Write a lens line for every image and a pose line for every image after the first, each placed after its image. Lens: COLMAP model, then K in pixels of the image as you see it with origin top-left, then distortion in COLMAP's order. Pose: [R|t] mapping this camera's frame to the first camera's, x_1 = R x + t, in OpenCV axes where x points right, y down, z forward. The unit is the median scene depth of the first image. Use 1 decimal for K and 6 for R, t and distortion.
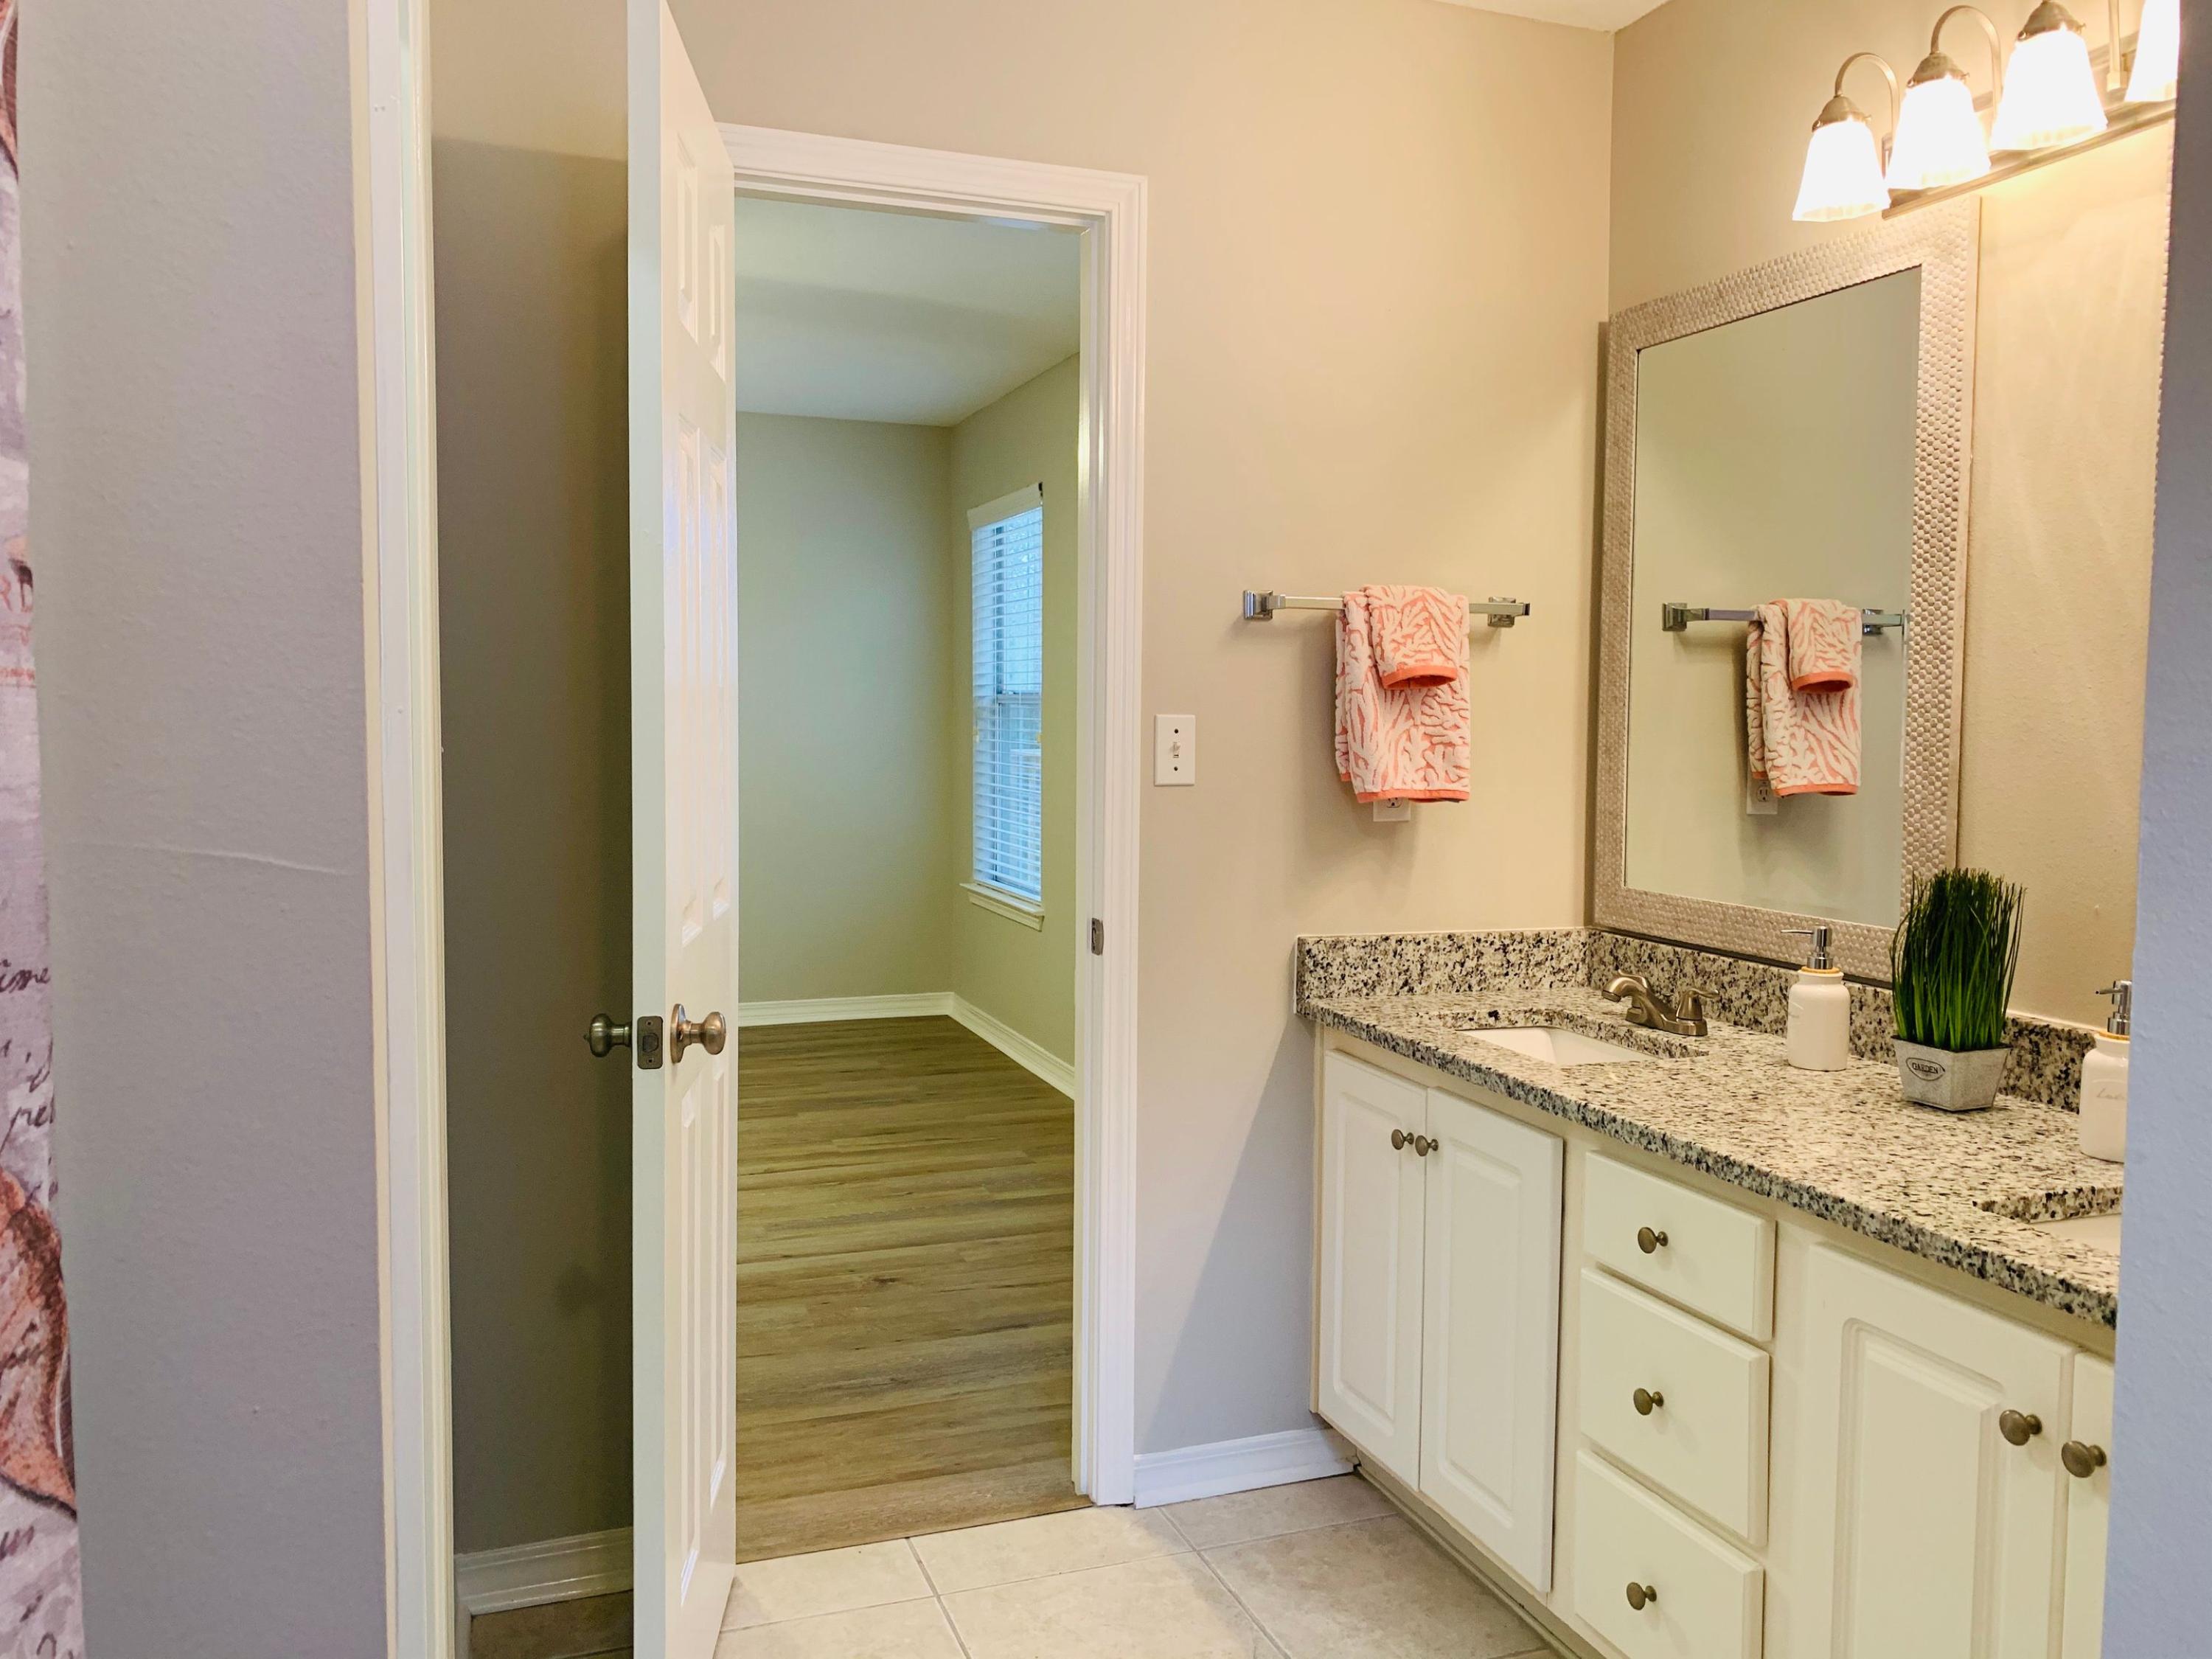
lens RADIAL K [[1692.4, 0, 1094.9], [0, 1692.4, 796.9], [0, 0, 1]] dist [0.093157, -0.155592]
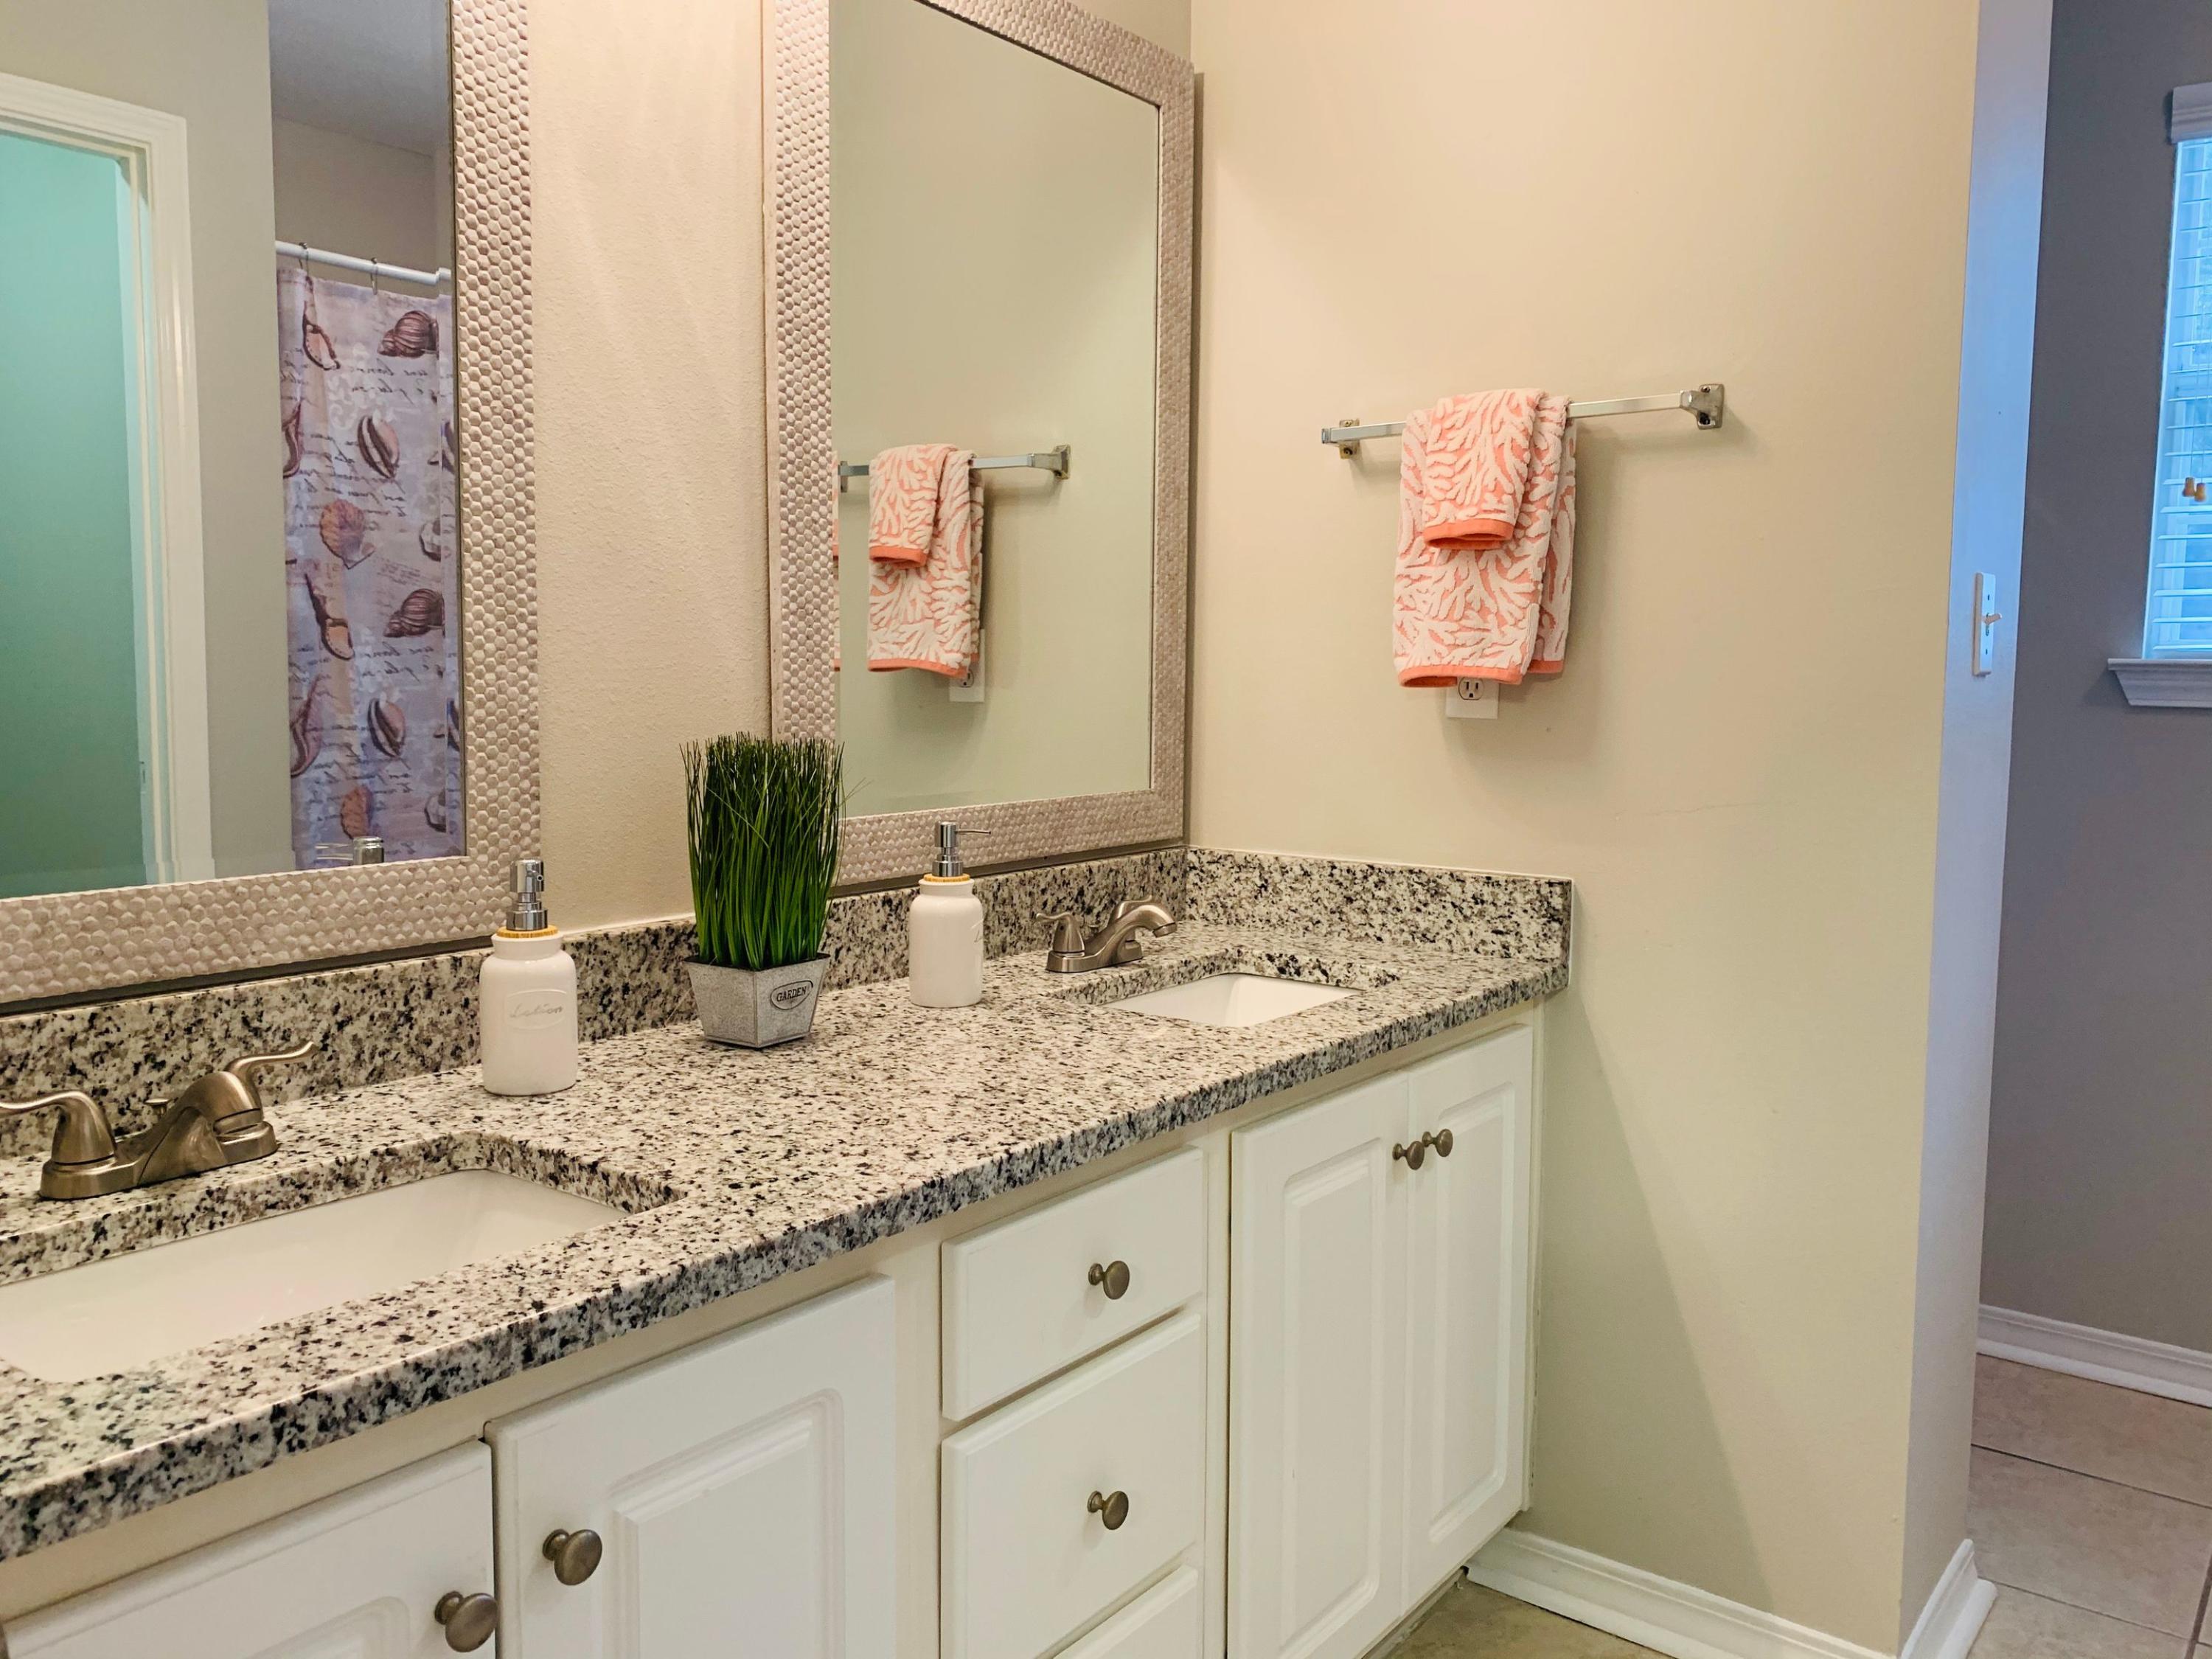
lens RADIAL K [[1692.4, 0, 1094.9], [0, 1692.4, 796.9], [0, 0, 1]] dist [0.093157, -0.155592]
pose [[-0.539456, -0.080470, 0.838160, -0.202626], [0.028992, 0.993058, 0.114001, -0.011018], [-0.841514, 0.085798, -0.533378, 1.184103]]
